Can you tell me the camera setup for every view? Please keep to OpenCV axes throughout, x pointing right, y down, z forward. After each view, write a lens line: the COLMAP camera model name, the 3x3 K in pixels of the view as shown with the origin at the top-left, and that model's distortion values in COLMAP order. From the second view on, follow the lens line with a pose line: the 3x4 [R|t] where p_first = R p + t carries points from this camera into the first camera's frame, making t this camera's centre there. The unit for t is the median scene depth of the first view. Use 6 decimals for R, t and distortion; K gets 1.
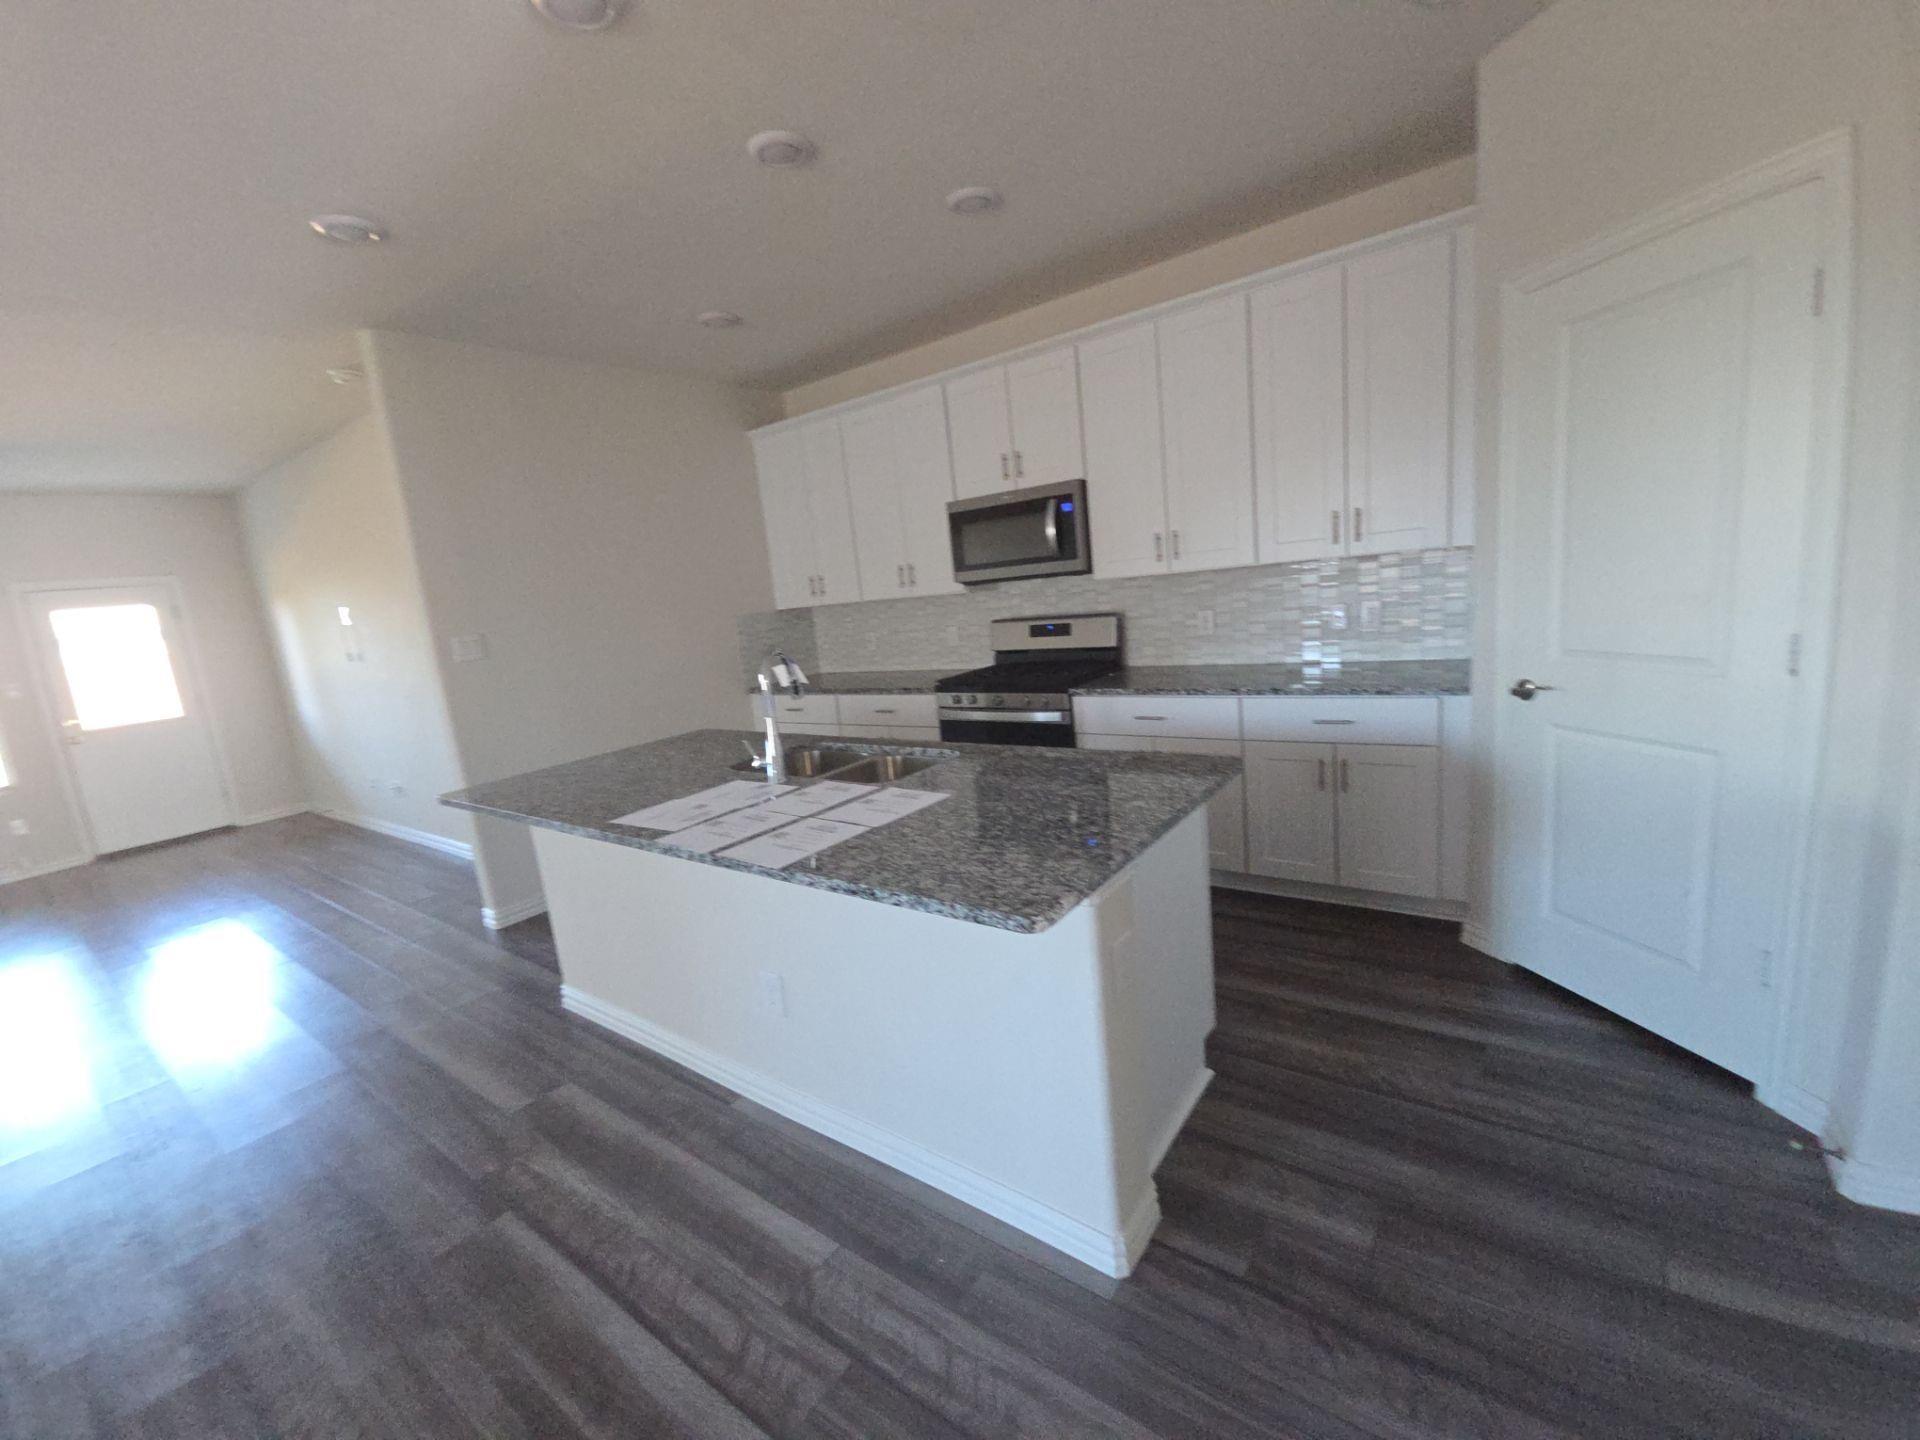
lens RADIAL K [[777.4, 0, 960.0], [0, 777.4, 720.0], [0, 0, 1]] dist [0.003153, -0.003987]
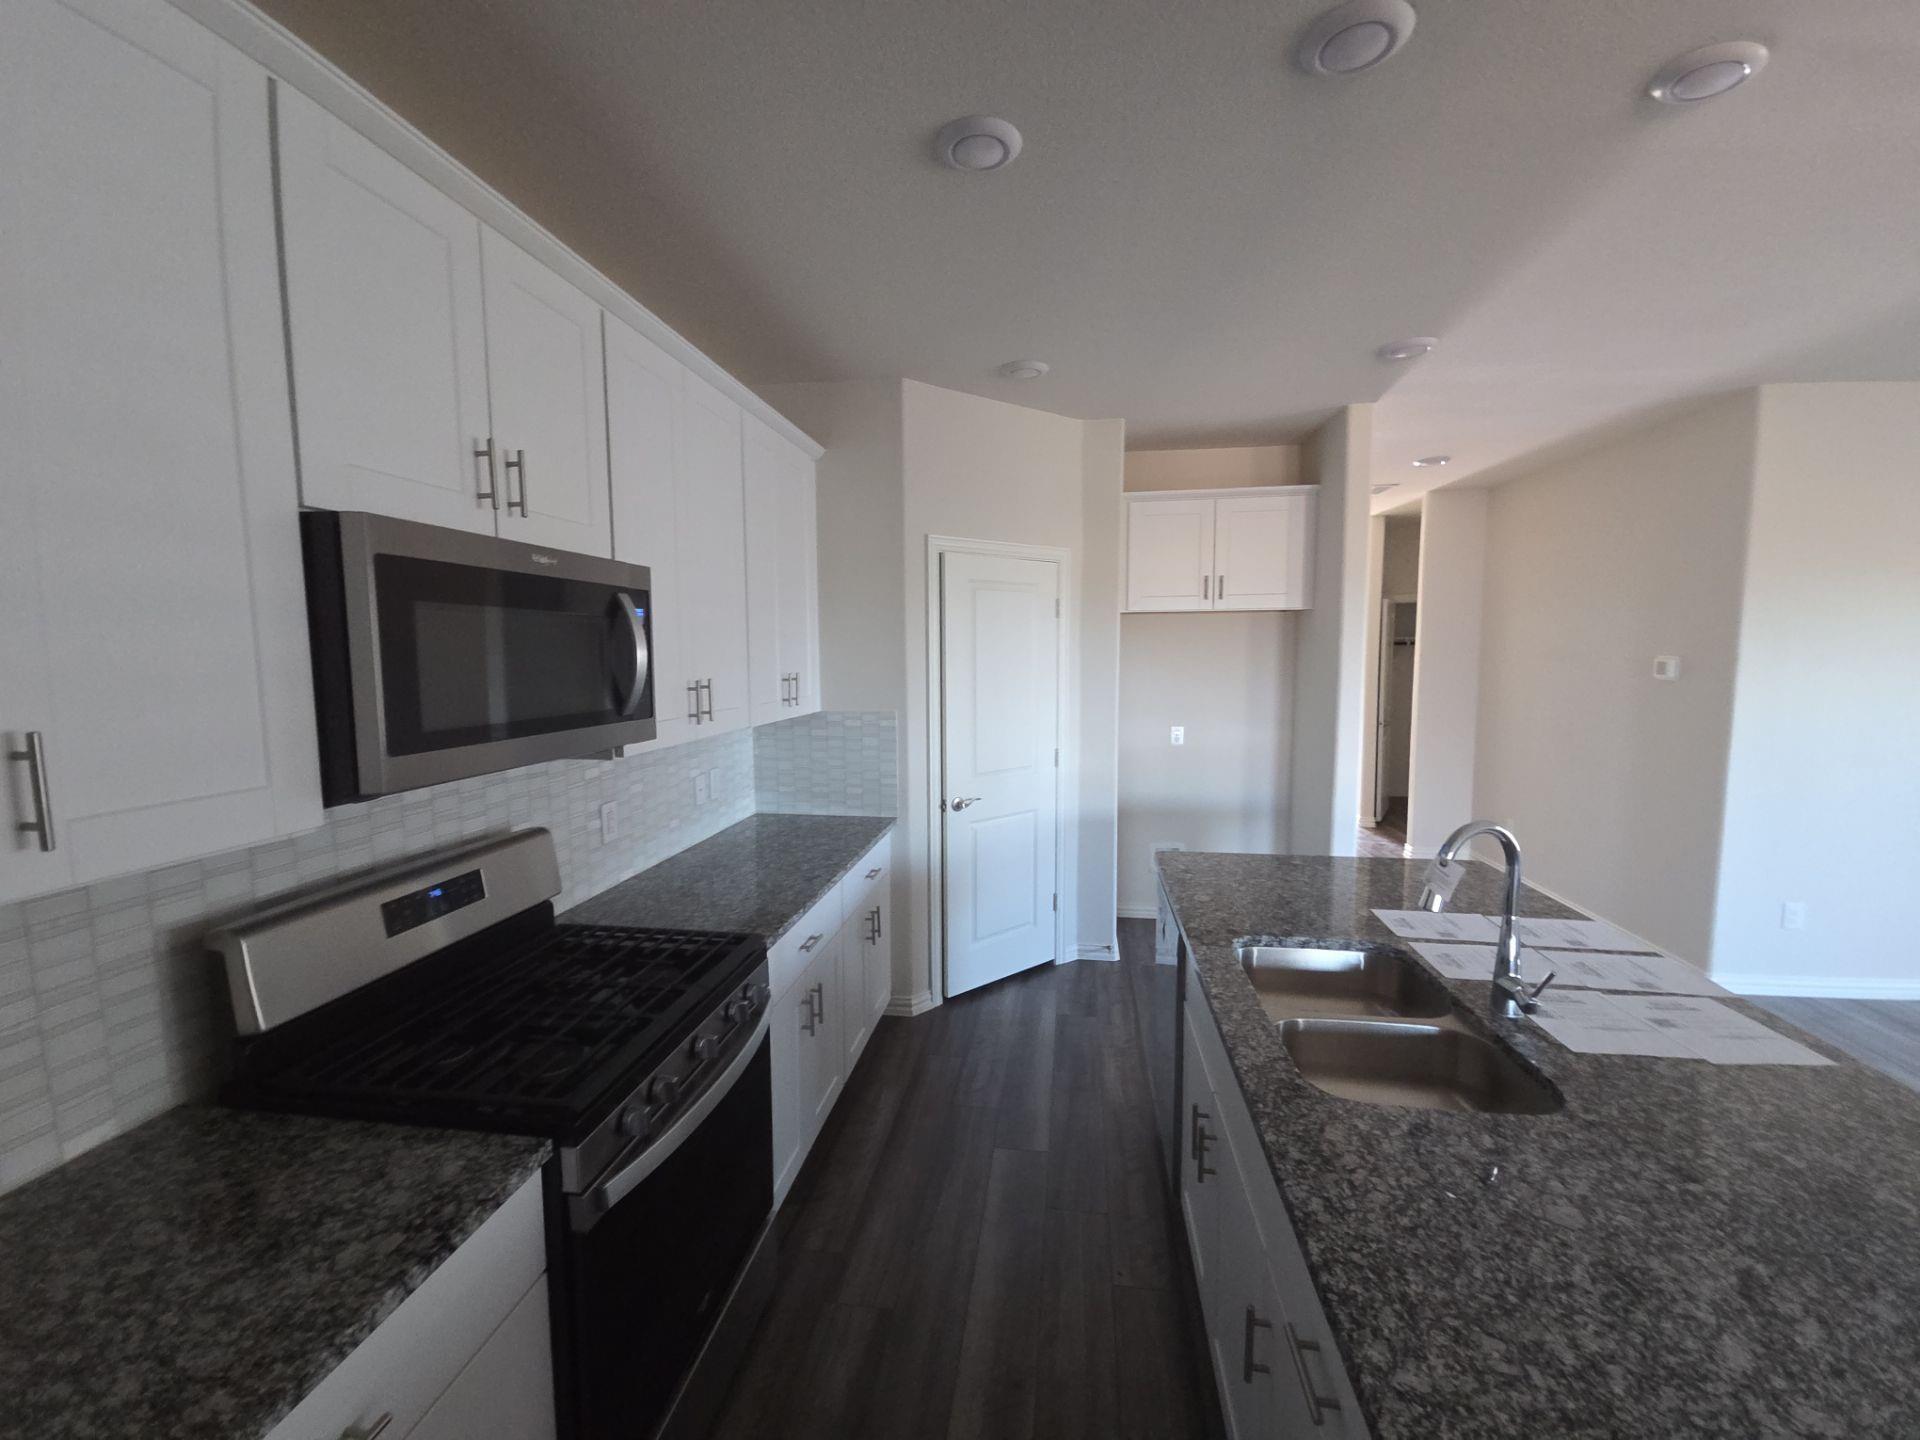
lens RADIAL K [[779.4, 0, 950.7], [0, 779.4, 718.7], [0, 0, 1]] dist [0.024294, -0.019892]
pose [[-0.457103, 0.032367, 0.888825, -0.618101], [0.212035, 0.974490, 0.073559, -0.313749], [-0.863770, 0.222086, -0.452305, 1.656155]]
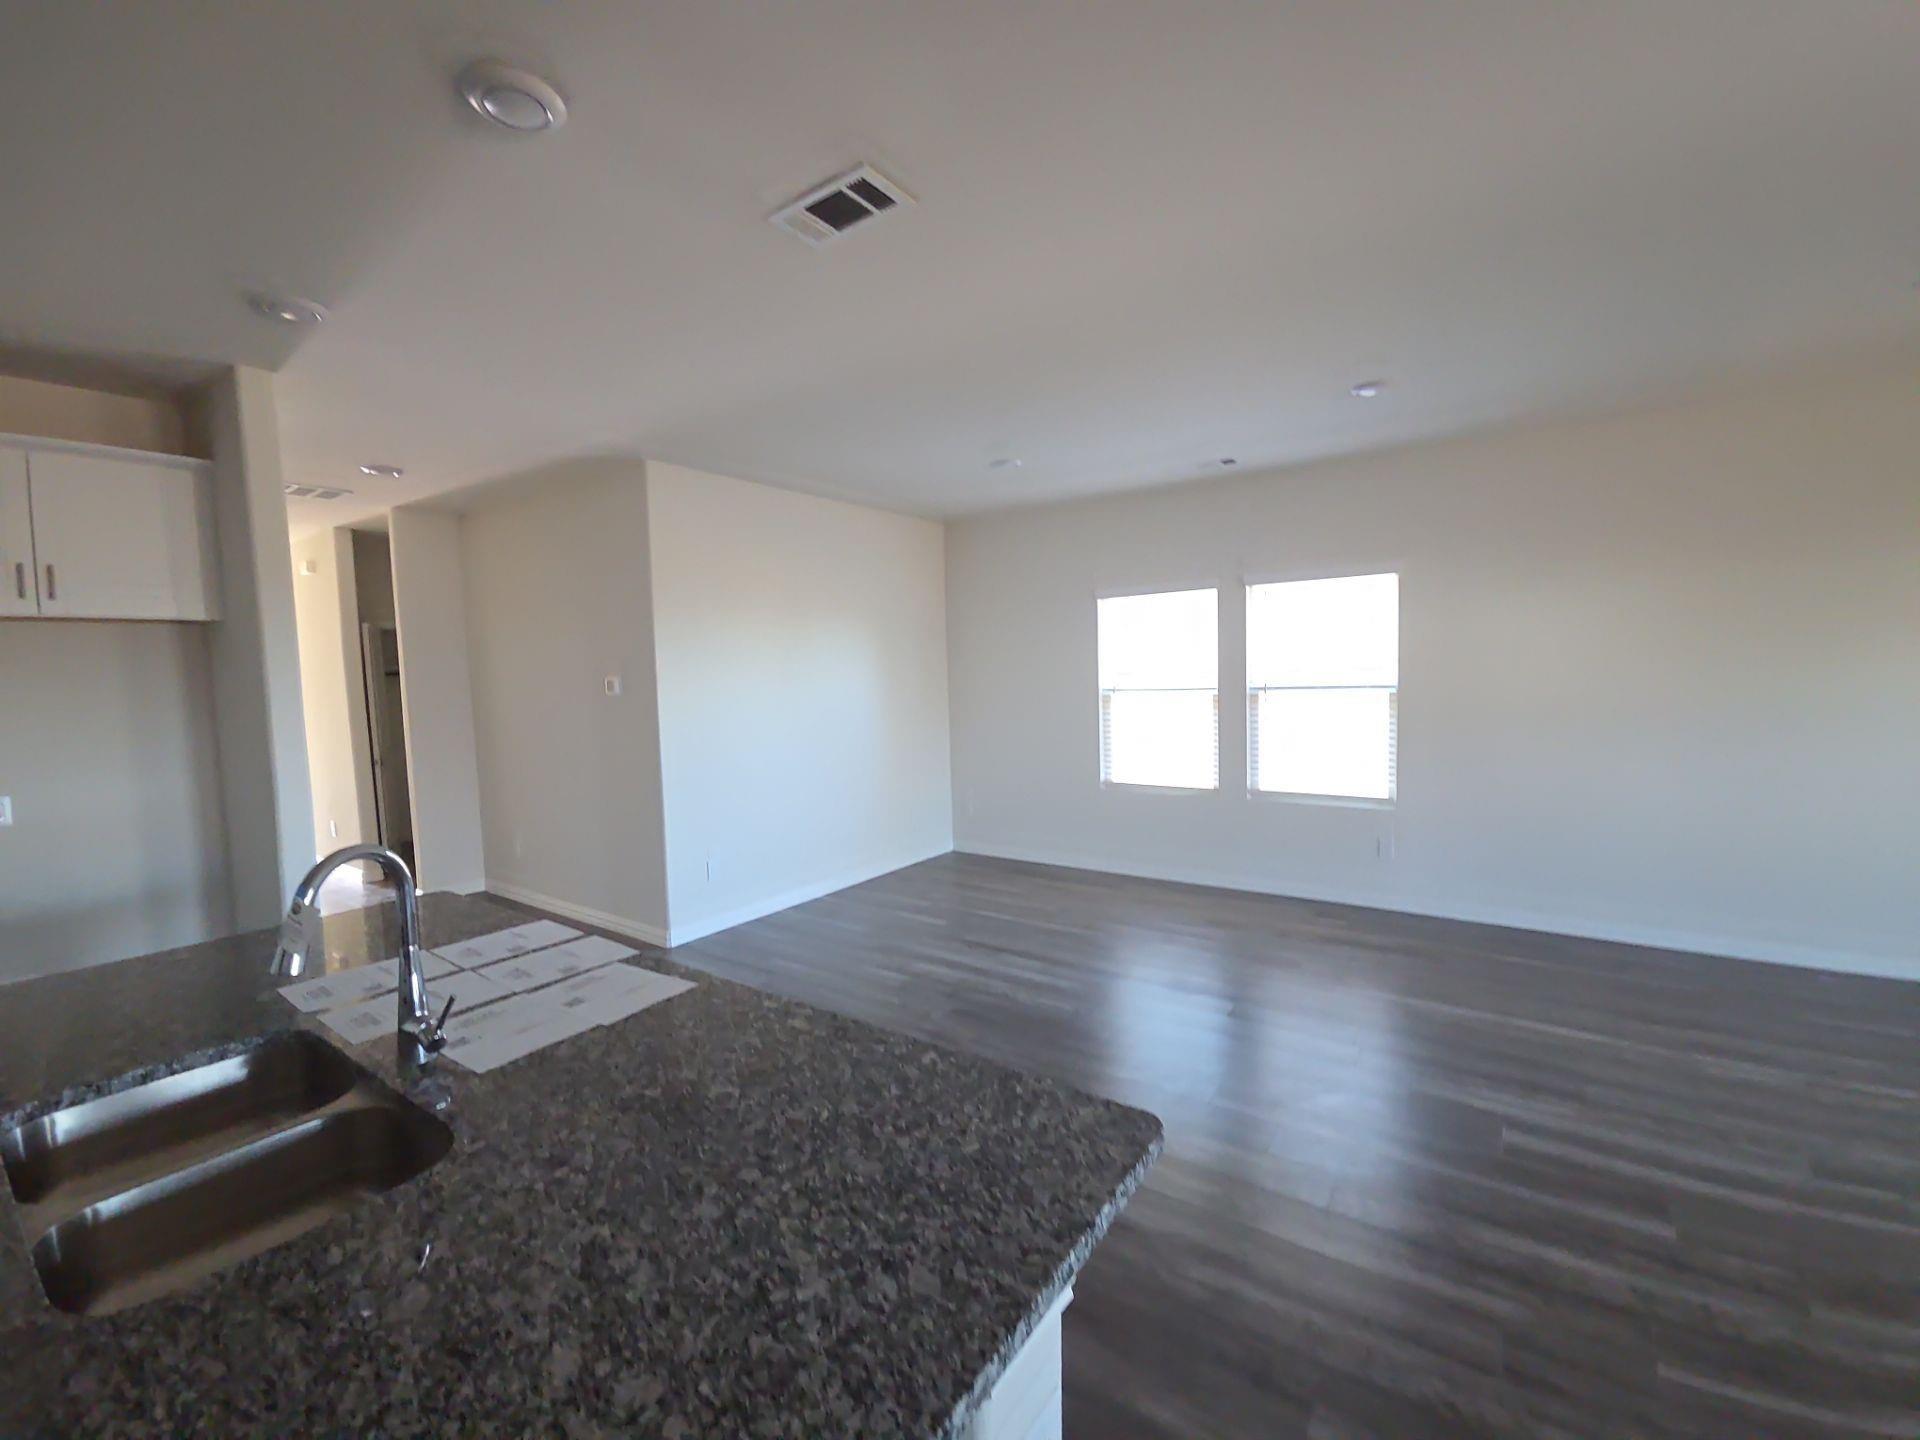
lens RADIAL K [[777.4, 0, 960.0], [0, 777.4, 720.0], [0, 0, 1]] dist [0.003153, -0.003987]
pose [[-0.990682, 0.135632, -0.012407, -0.658606], [0.128727, 0.962201, 0.239996, -0.249686], [0.044490, 0.236162, -0.970695, 1.520700]]
